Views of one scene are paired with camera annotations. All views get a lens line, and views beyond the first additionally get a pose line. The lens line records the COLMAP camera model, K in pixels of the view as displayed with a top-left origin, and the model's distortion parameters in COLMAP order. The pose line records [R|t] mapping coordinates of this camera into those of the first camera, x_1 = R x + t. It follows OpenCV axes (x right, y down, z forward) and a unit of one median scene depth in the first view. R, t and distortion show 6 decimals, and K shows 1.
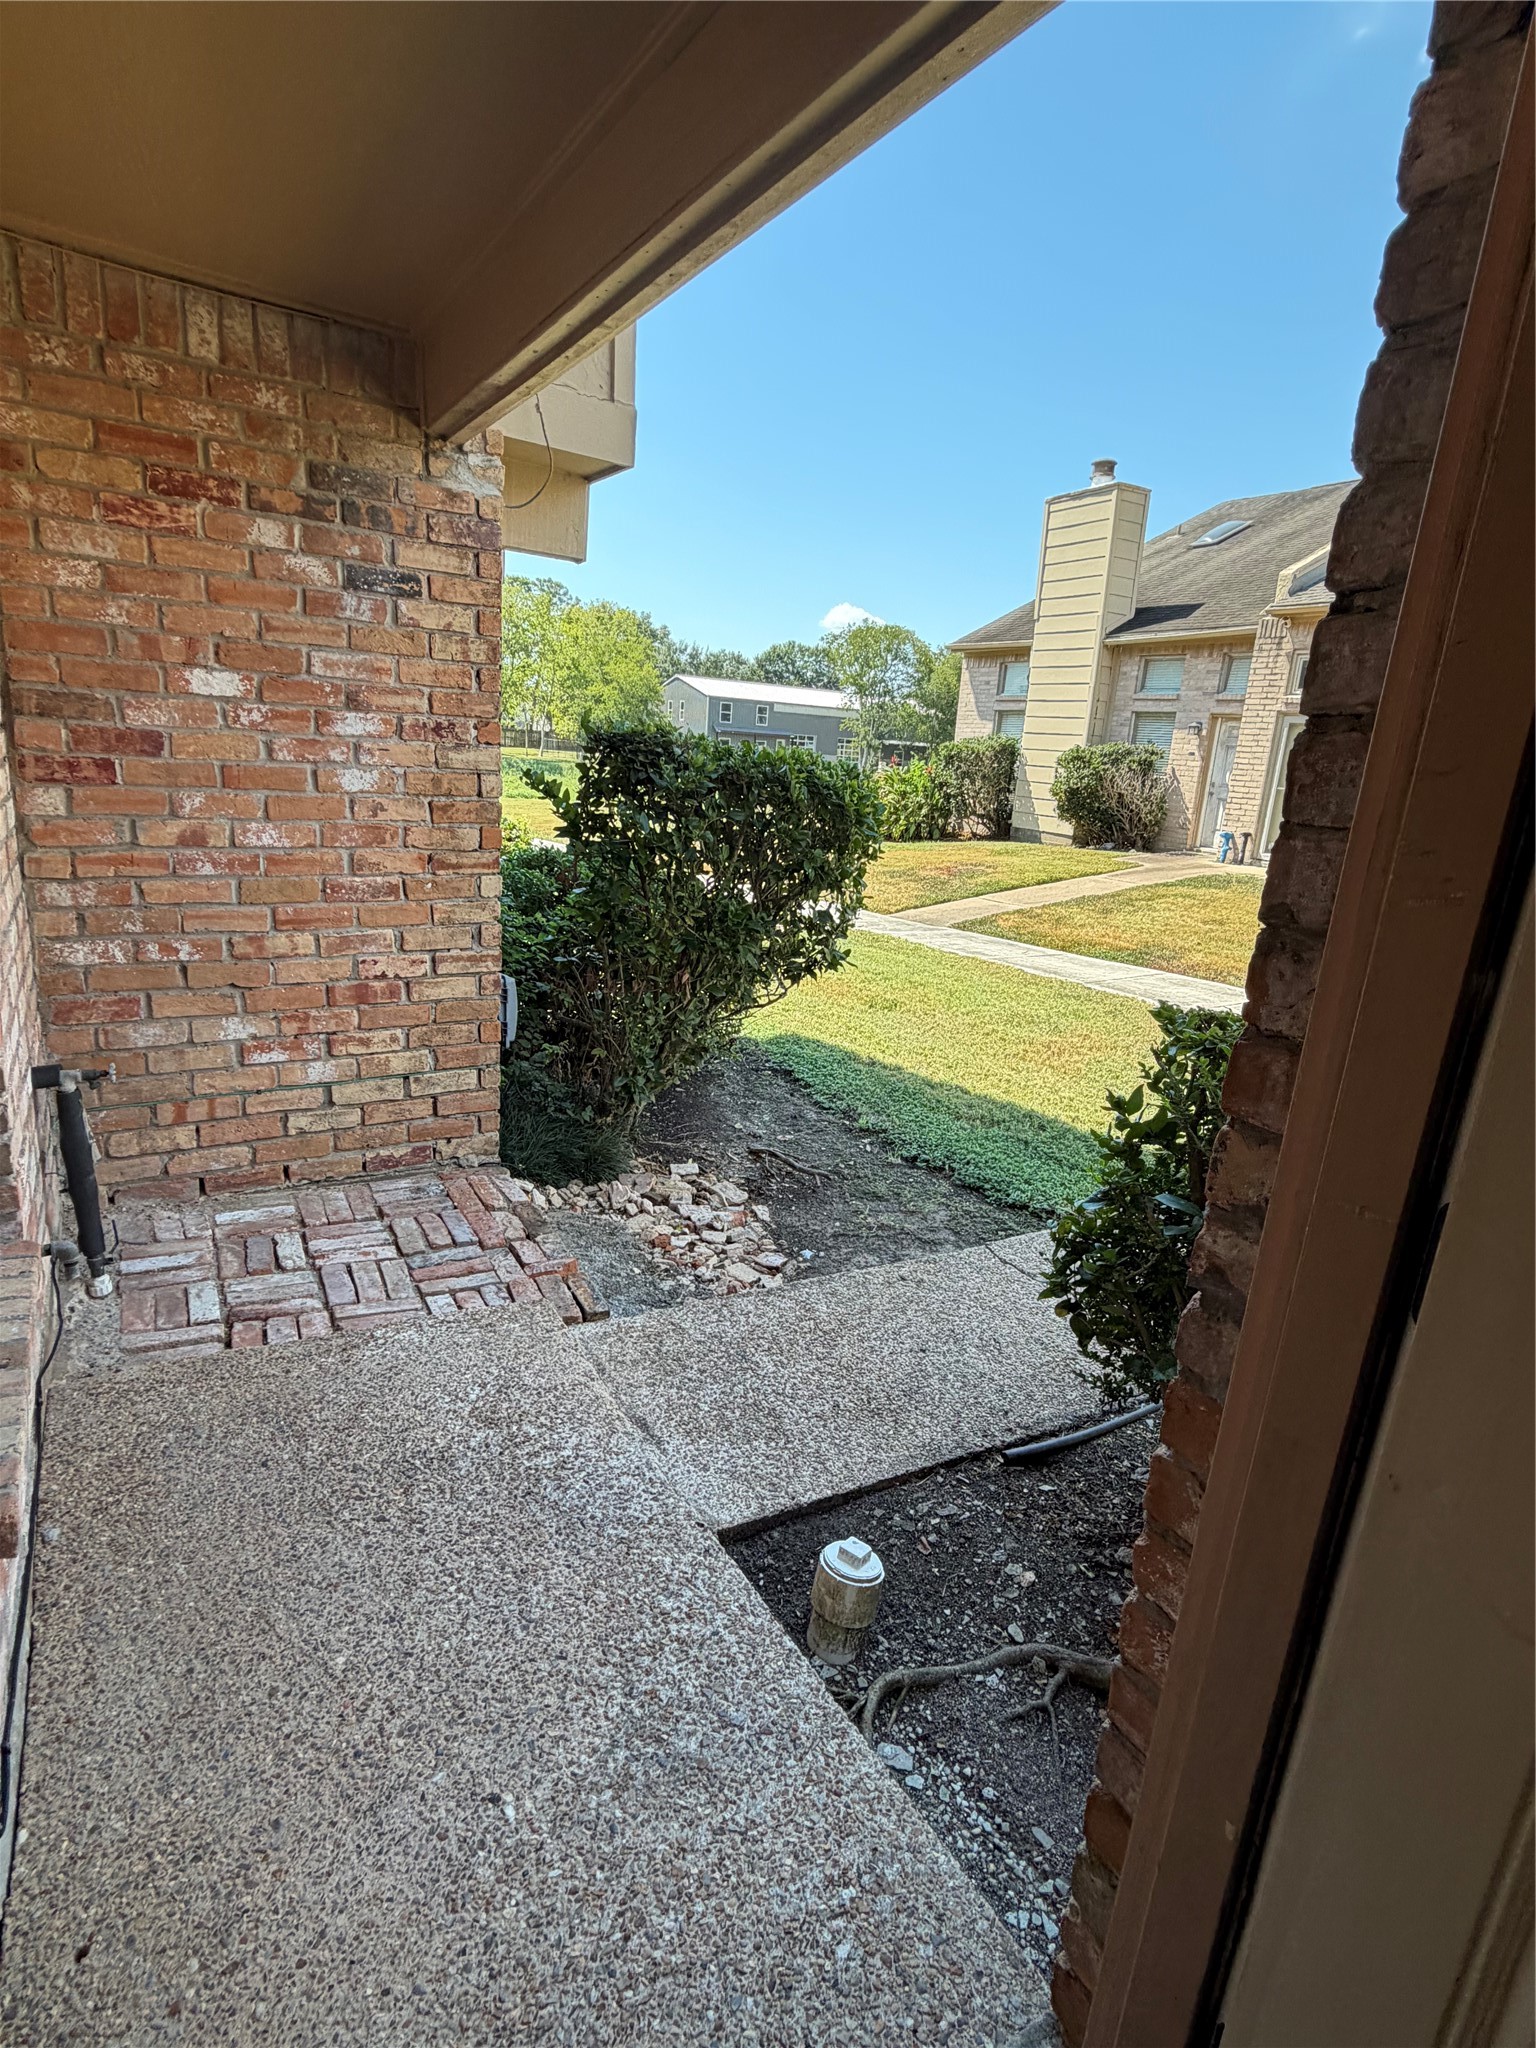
lens RADIAL K [[1025.9, 0, 768.0], [0, 1025.9, 1024.0], [0, 0, 1]] dist [0.004192, 0.000543]
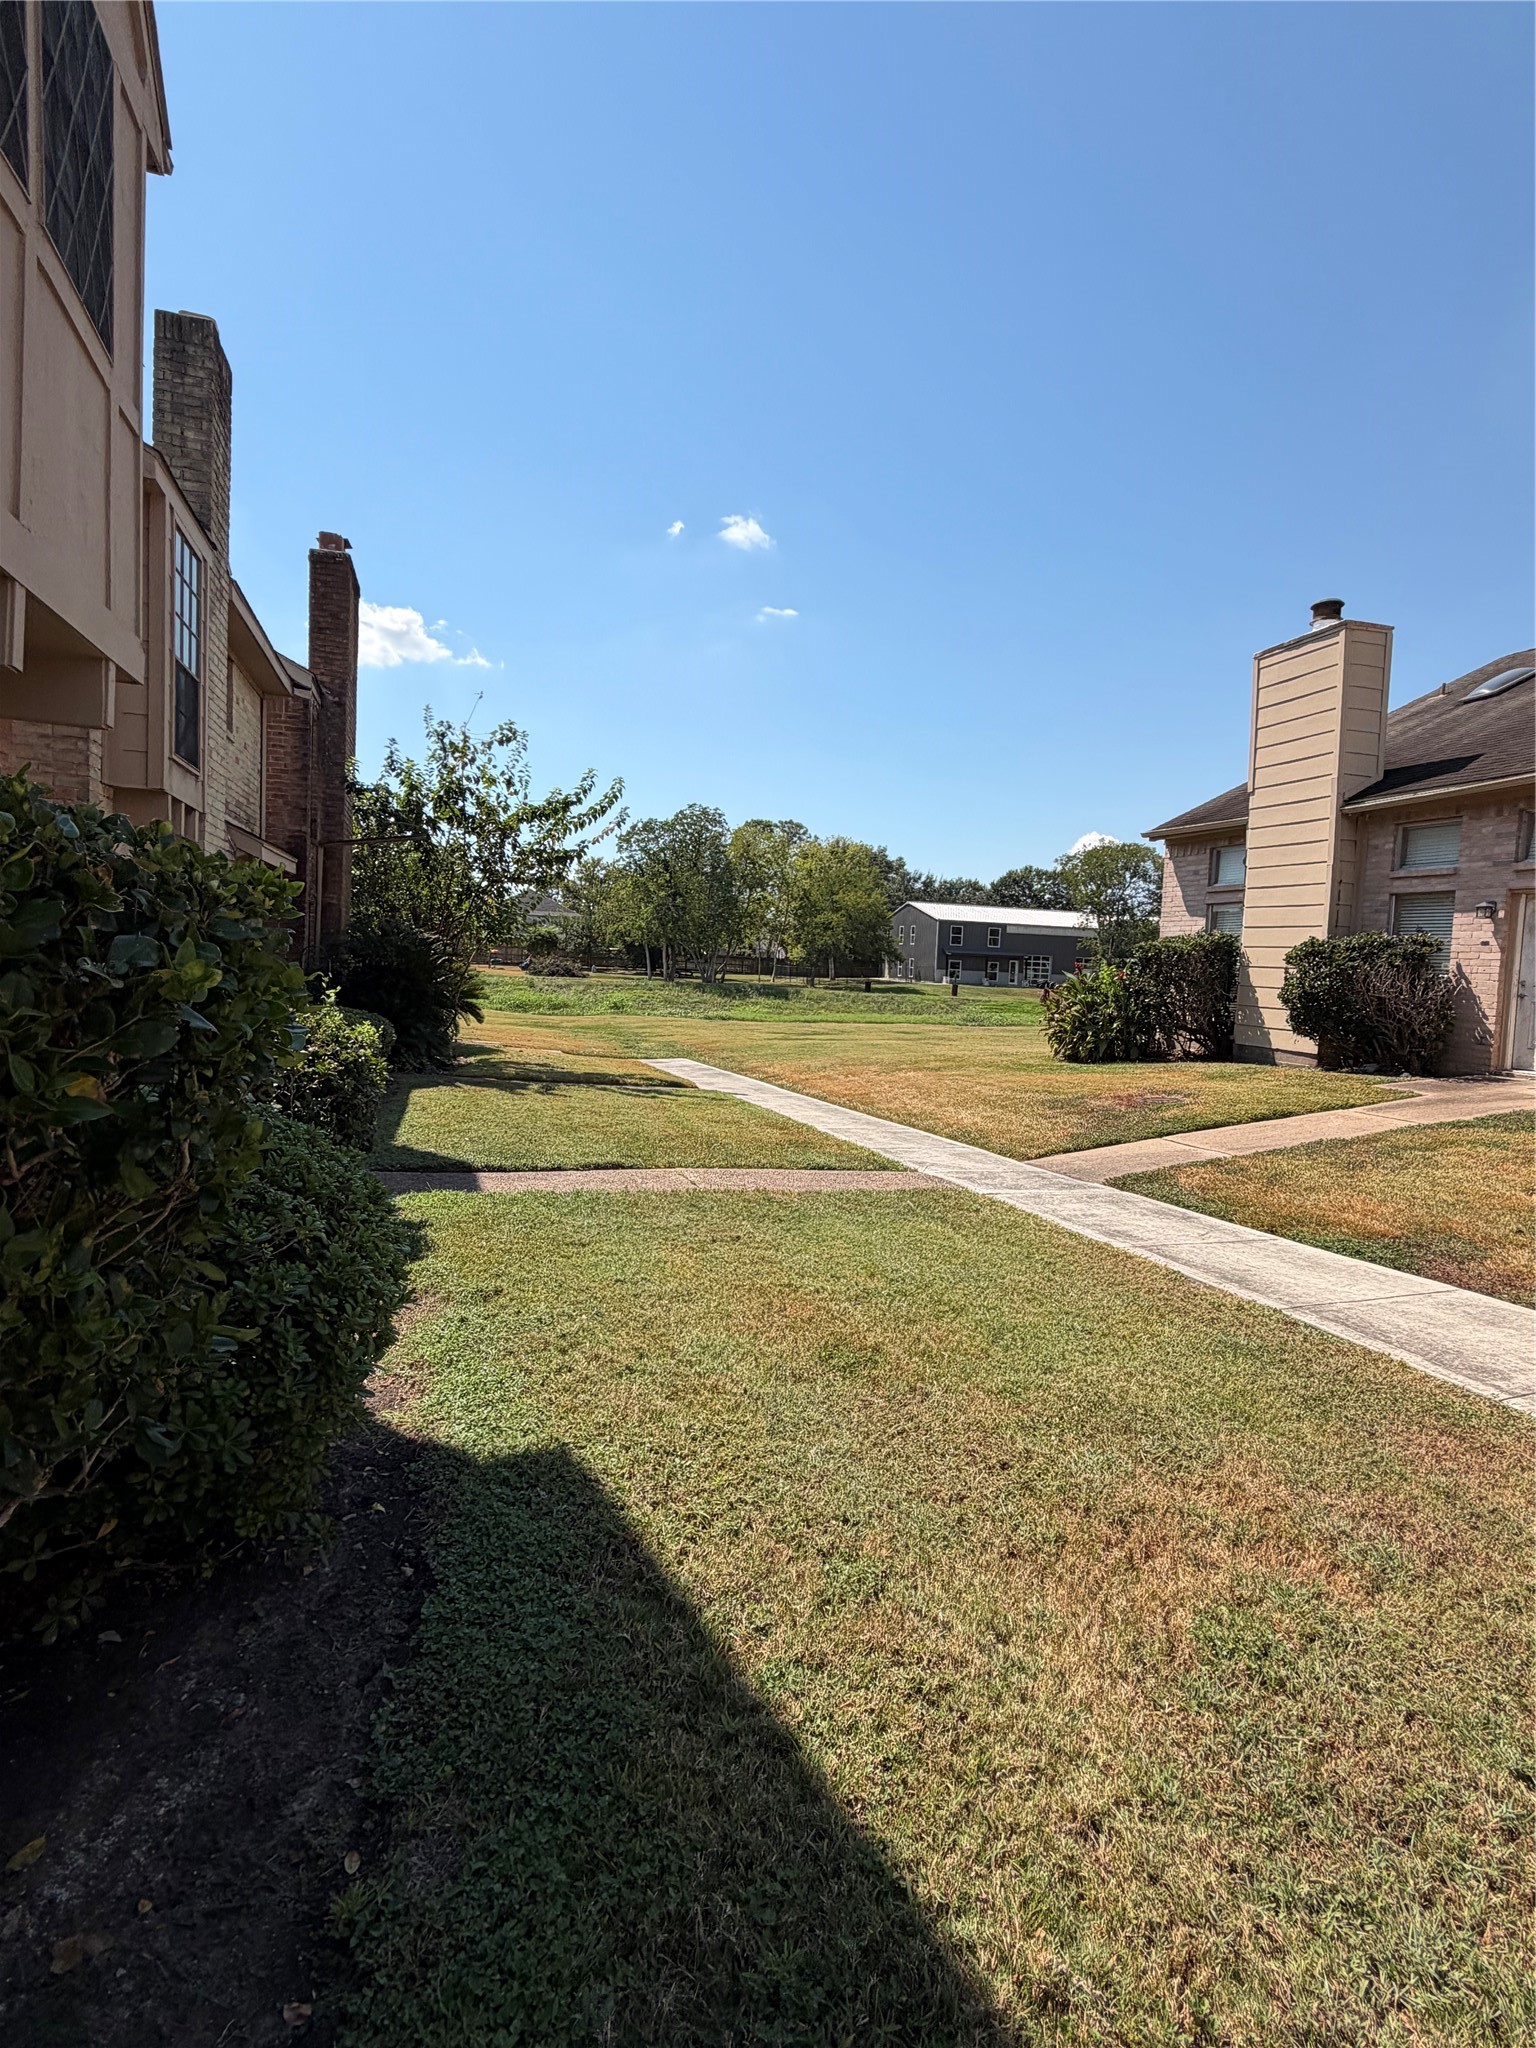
lens RADIAL K [[1025.9, 0, 768.0], [0, 1025.9, 1024.0], [0, 0, 1]] dist [0.004192, 0.000543]
pose [[0.971323, -0.009555, -0.237570, 0.082477], [-0.041403, 0.977128, -0.208581, -0.030914], [0.234130, 0.212436, 0.948712, 0.181658]]
